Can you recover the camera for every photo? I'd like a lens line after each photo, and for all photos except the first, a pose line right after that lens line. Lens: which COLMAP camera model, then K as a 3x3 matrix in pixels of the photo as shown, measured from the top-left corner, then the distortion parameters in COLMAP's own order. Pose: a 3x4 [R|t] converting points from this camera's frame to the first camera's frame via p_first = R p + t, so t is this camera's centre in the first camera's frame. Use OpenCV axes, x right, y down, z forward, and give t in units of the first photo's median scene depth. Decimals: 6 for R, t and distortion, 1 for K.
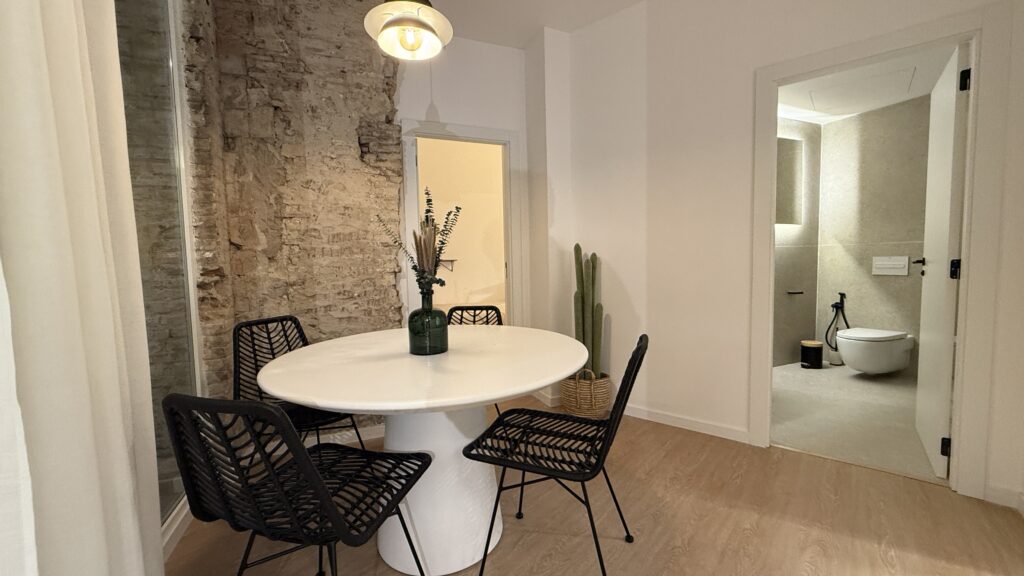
lens RADIAL K [[406.9, 0, 508.7], [0, 406.9, 291.6], [0, 0, 1]] dist [-0.001193, 0.000266]
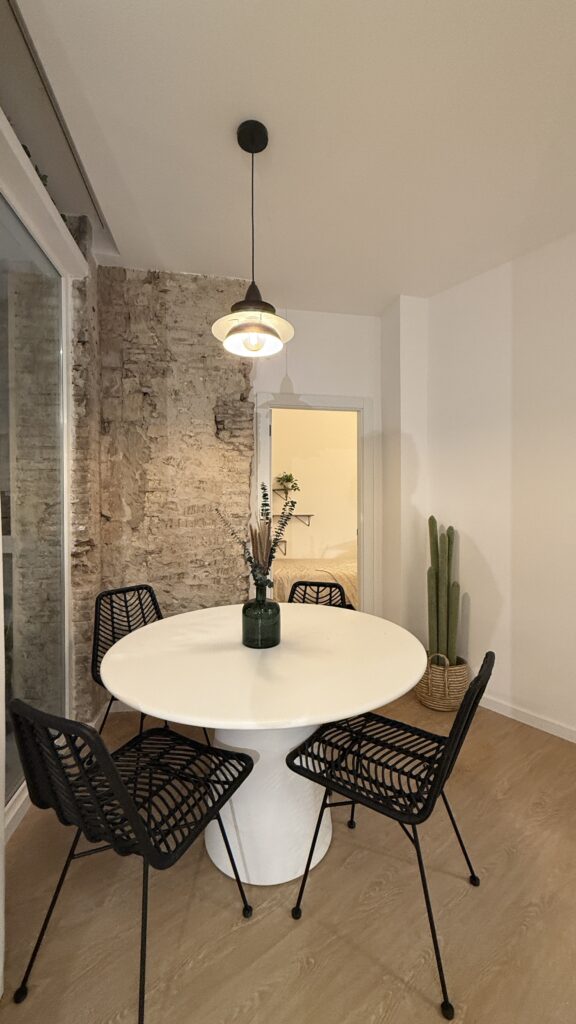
lens RADIAL K [[406.9, 0, 287.4], [0, 406.9, 511.4], [0, 0, 1]] dist [-0.001193, 0.000266]
pose [[0.977452, 0.022536, -0.209951, 0.053528], [-0.033629, 0.998212, -0.049417, -0.097746], [0.208462, 0.055363, 0.976462, 0.015019]]
